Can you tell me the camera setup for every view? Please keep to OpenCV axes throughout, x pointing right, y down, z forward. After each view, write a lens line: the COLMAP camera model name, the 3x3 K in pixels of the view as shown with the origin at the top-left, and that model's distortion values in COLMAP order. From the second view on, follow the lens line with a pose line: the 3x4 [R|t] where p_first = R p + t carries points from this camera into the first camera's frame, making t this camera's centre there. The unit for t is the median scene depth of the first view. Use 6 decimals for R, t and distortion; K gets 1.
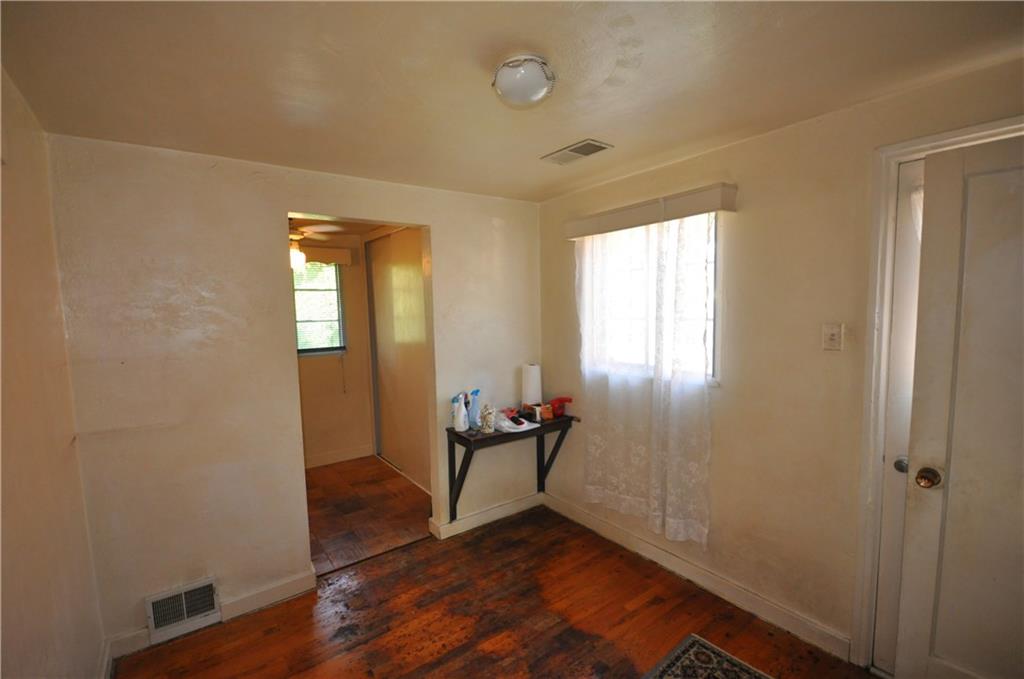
lens RADIAL K [[446.4, 0, 508.7], [0, 446.4, 341.5], [0, 0, 1]] dist [-0.008581, -0.001831]
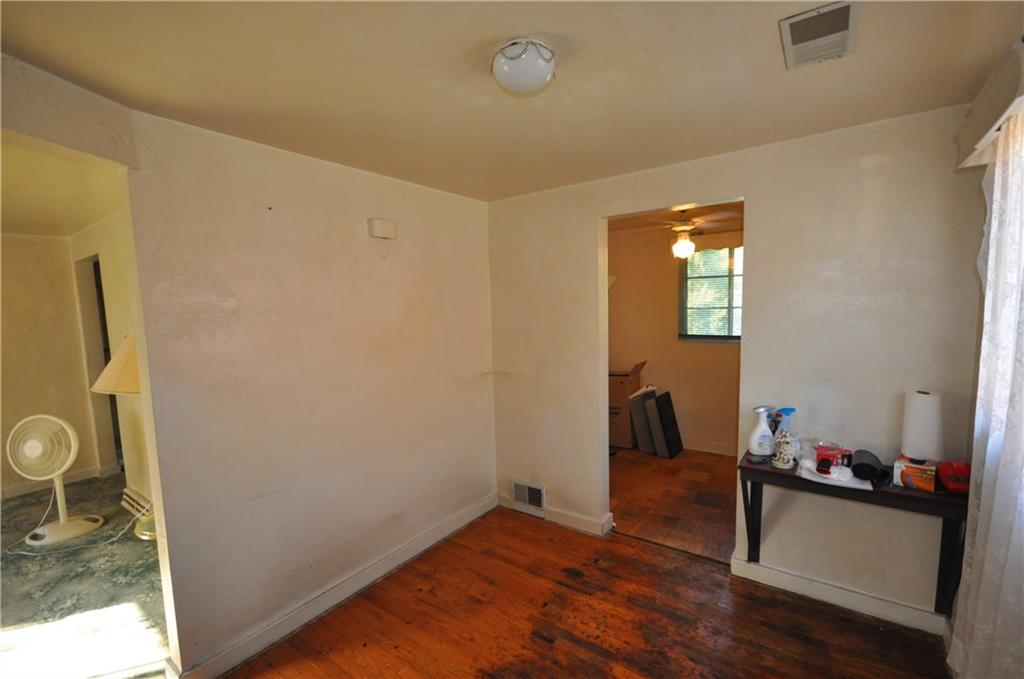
lens RADIAL K [[446.4, 0, 514.4], [0, 446.4, 338.1], [0, 0, 1]] dist [-0.008581, -0.001831]
pose [[0.295210, 0.083742, -0.951755, 0.537847], [-0.046349, 0.996234, 0.073279, -0.043786], [0.954308, 0.022480, 0.297979, 0.385402]]
